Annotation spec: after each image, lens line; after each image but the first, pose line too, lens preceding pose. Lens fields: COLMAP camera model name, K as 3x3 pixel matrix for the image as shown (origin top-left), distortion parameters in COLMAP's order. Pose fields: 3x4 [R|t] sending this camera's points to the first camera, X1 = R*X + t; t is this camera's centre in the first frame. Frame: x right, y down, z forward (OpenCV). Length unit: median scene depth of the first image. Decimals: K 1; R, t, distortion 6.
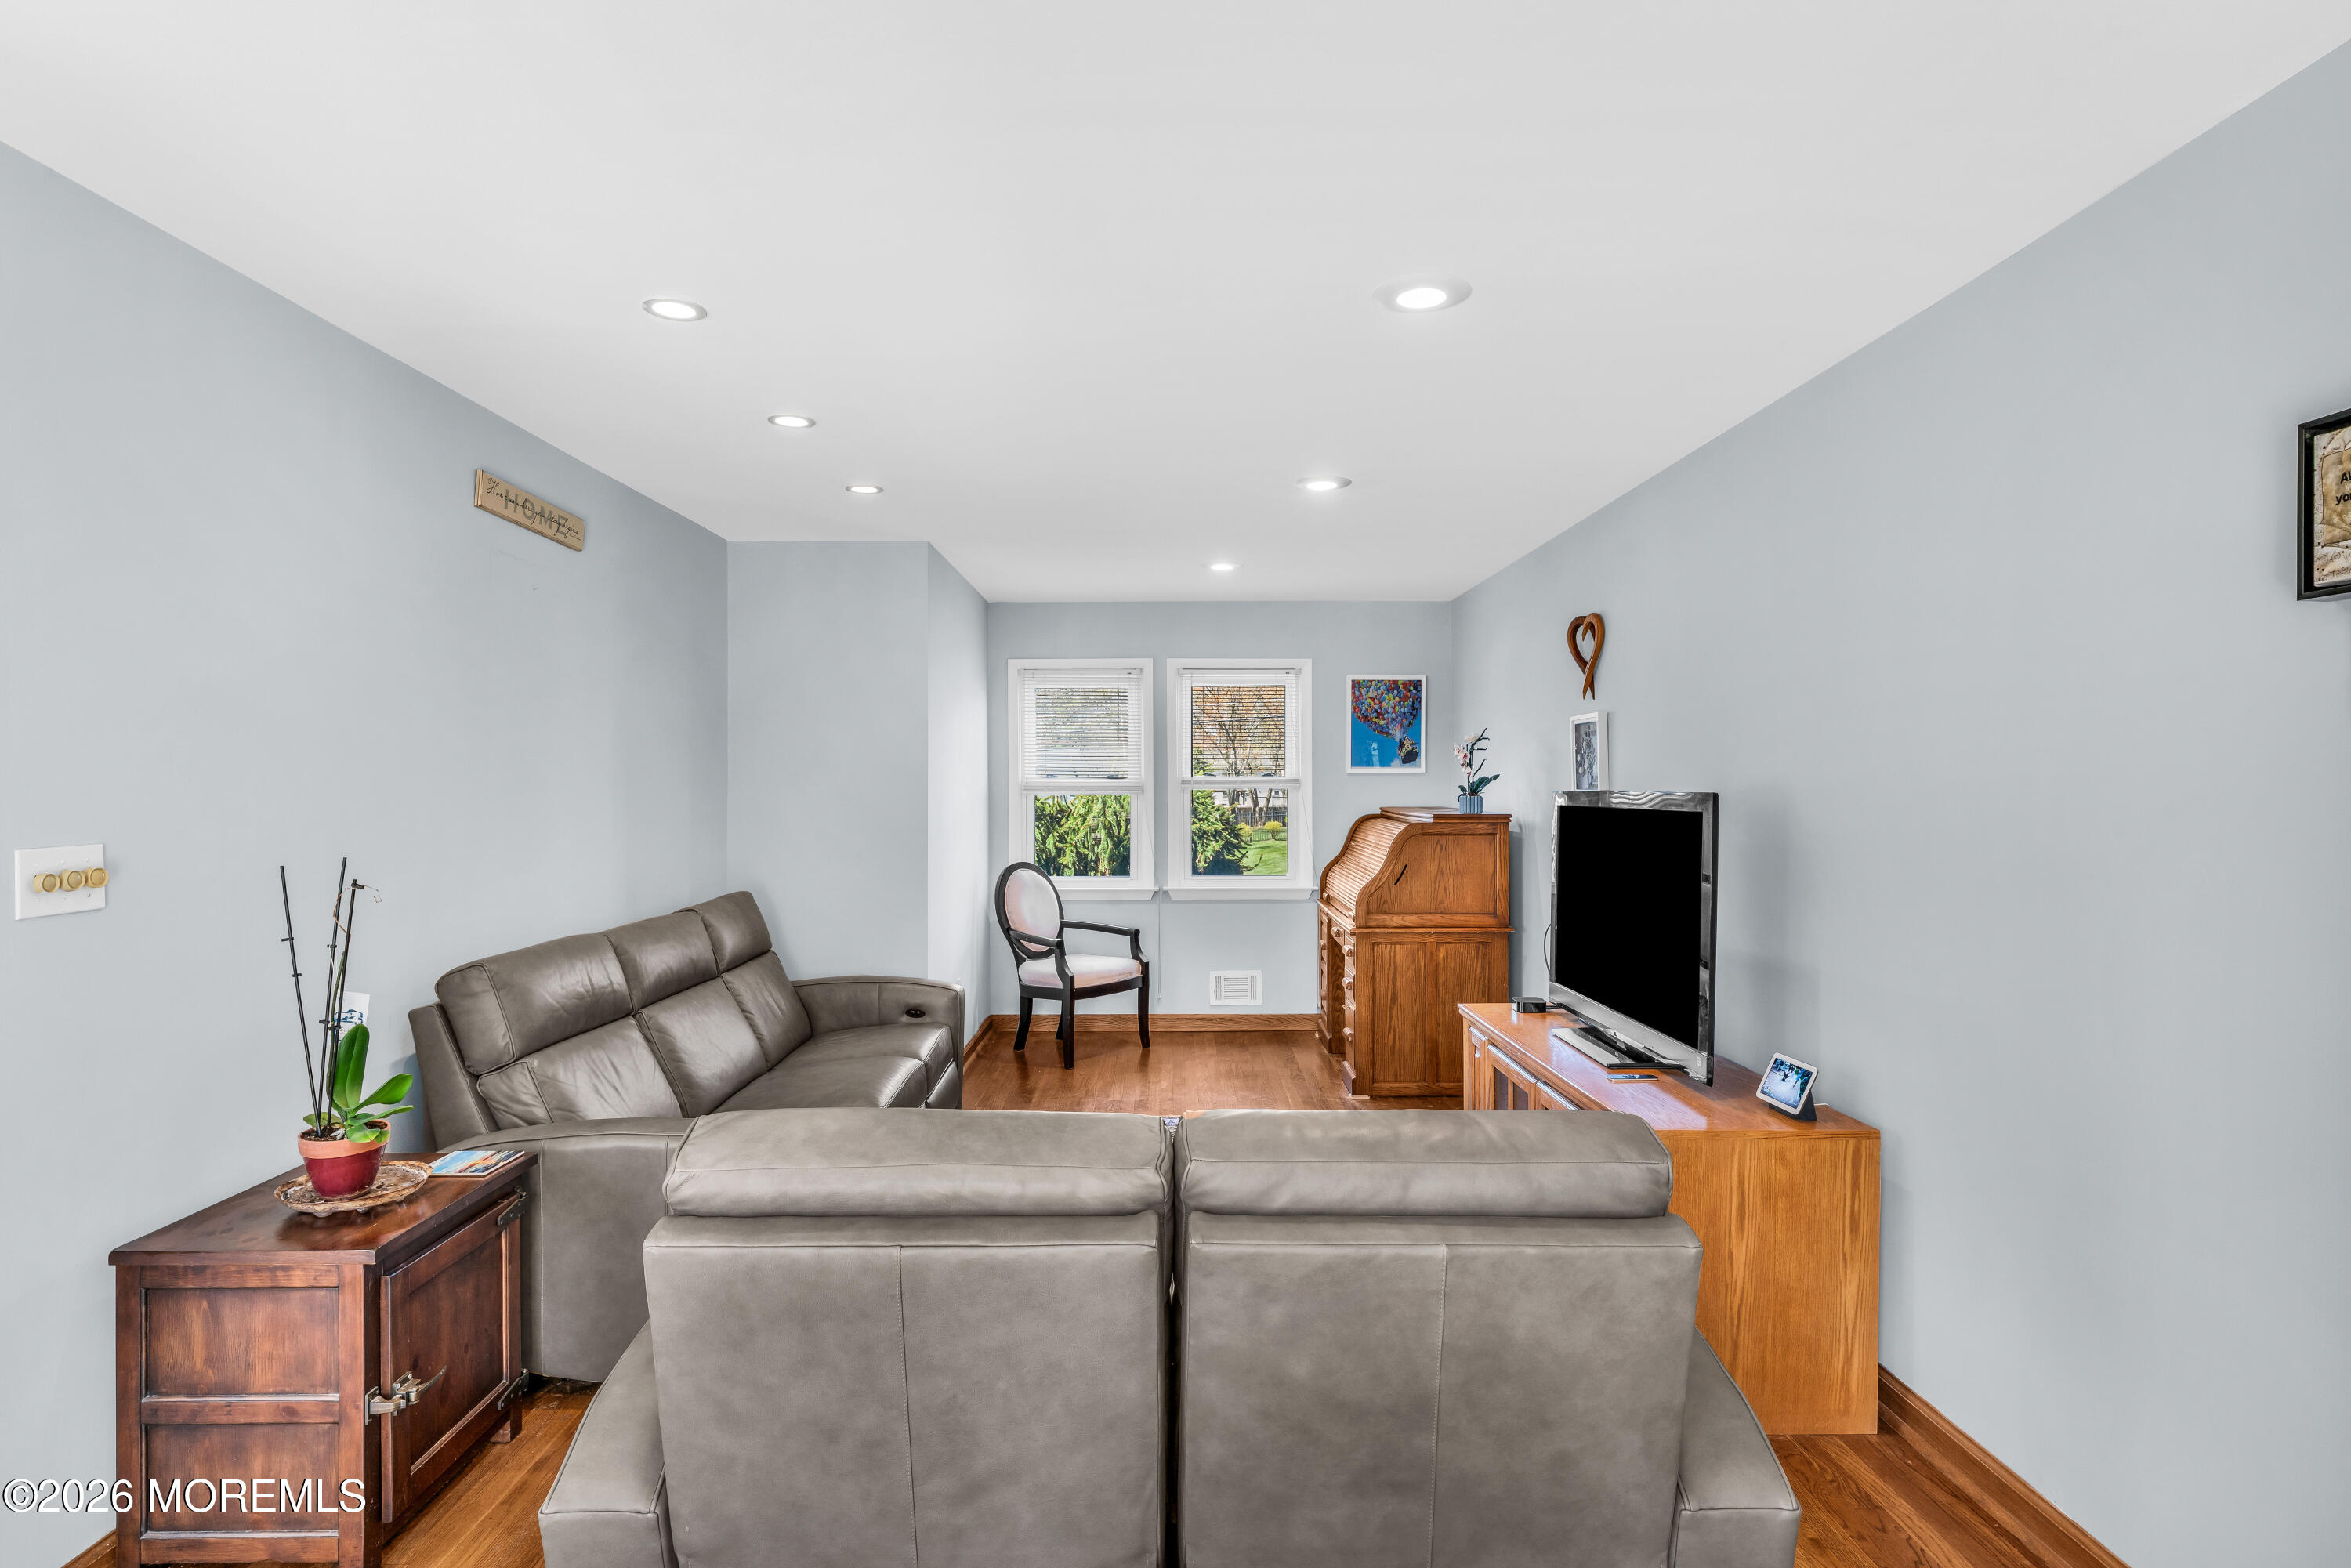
lens RADIAL K [[1251.7, 0, 1162.6], [0, 1251.7, 782.9], [0, 0, 1]] dist [0.006252, 0.000738]
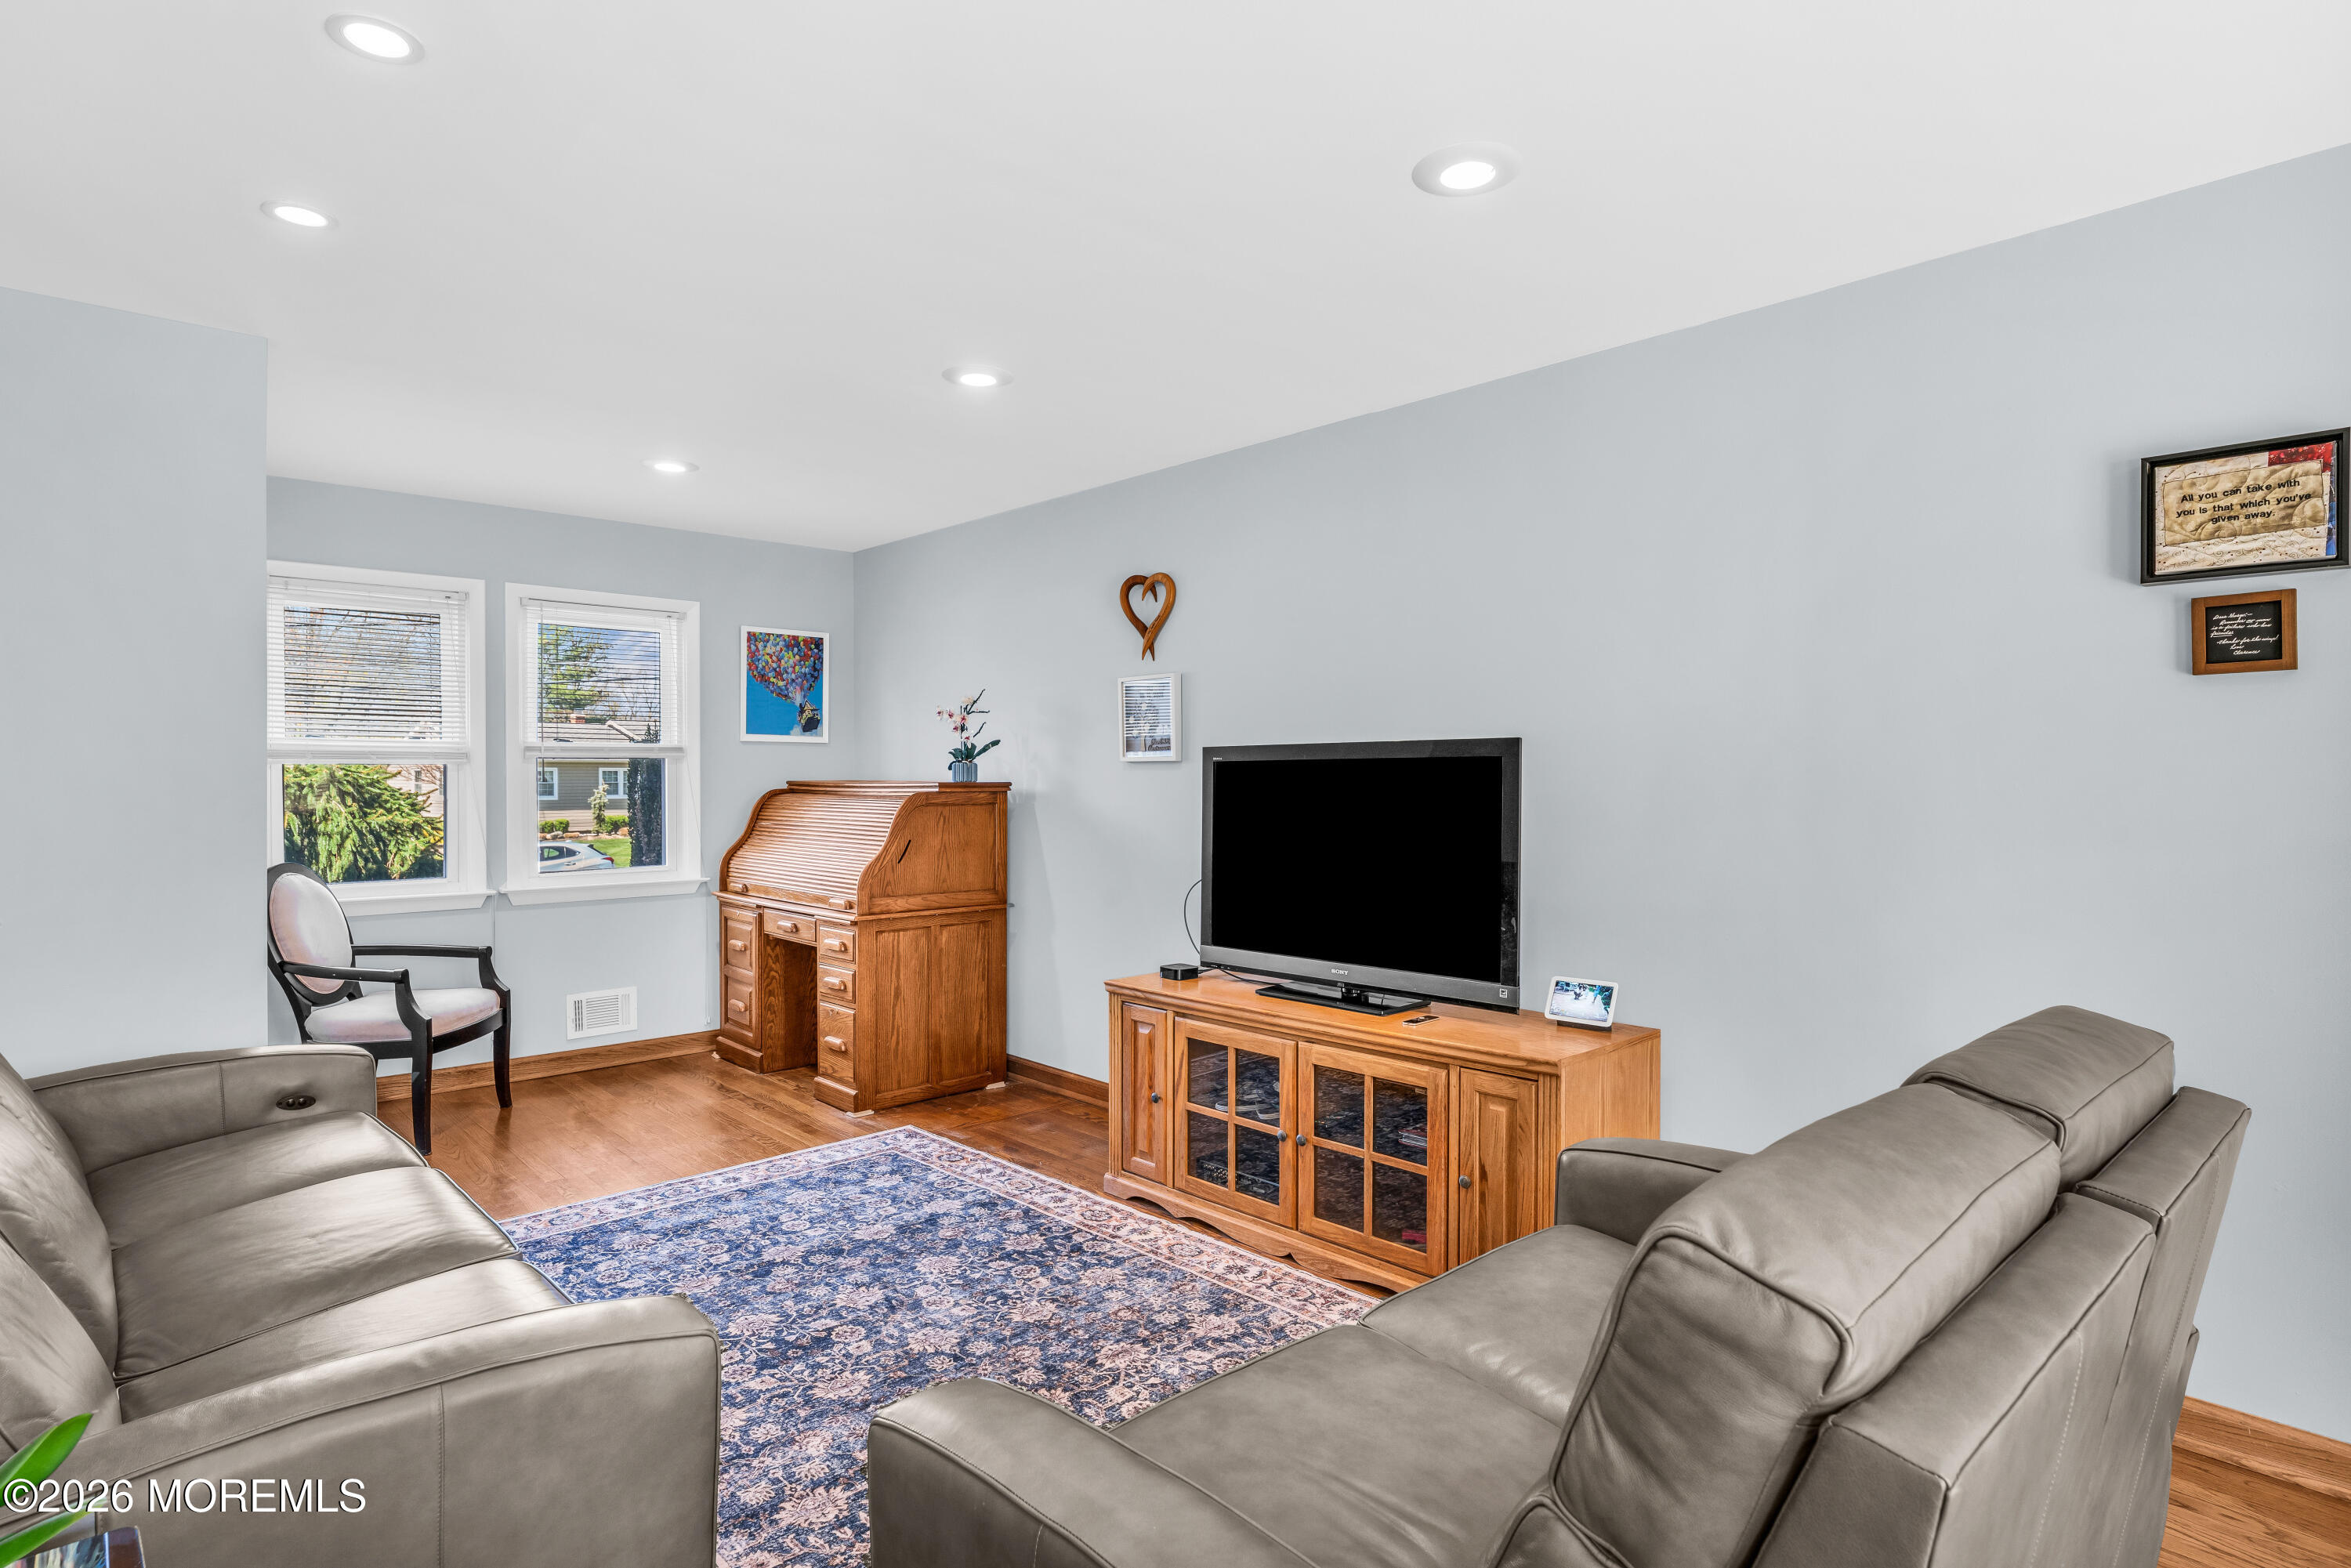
lens RADIAL K [[1251.7, 0, 1162.6], [0, 1251.7, 782.9], [0, 0, 1]] dist [0.006252, 0.000738]
pose [[0.731055, -0.001212, 0.682318, -0.248902], [0.000584, 0.999999, 0.001150, 0.021805], [-0.682319, -0.000442, 0.731055, 0.211251]]
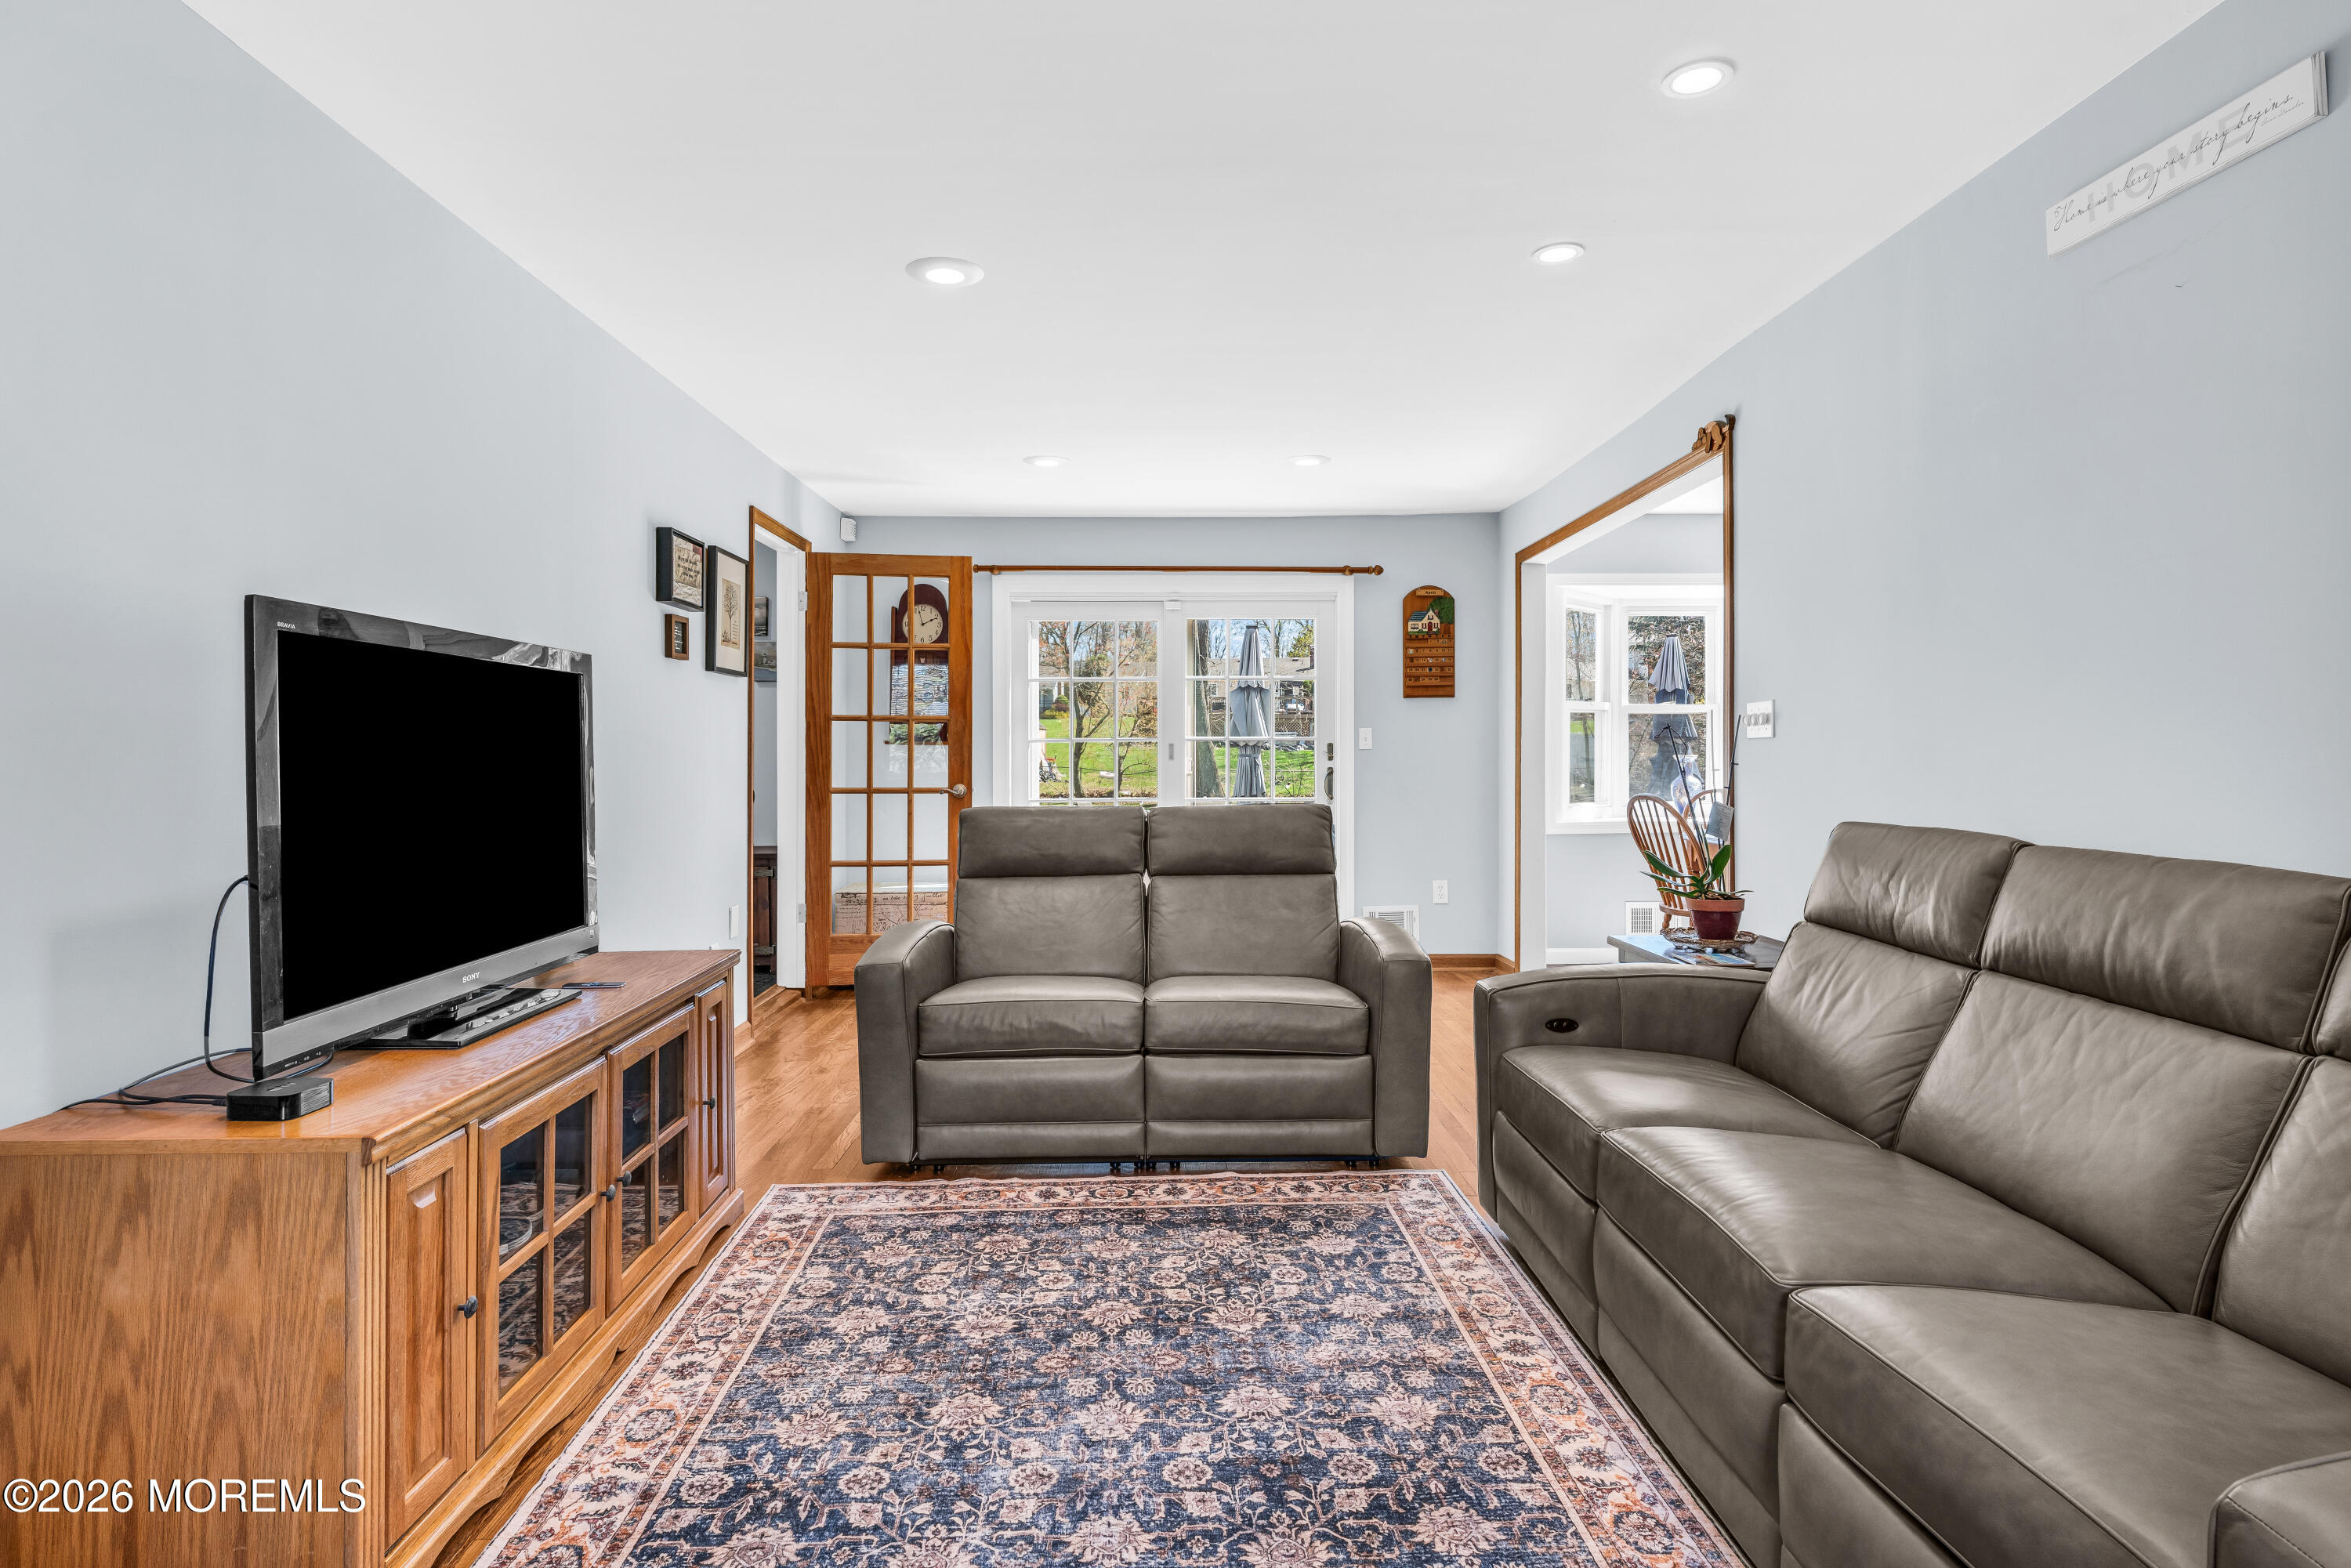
lens RADIAL K [[1251.7, 0, 1162.6], [0, 1251.7, 782.9], [0, 0, 1]] dist [0.006252, 0.000738]
pose [[-0.999415, 0.005314, -0.033790, 0.024121], [0.004597, 0.999764, 0.021241, 0.043976], [0.033894, 0.021074, -0.999203, 1.023346]]
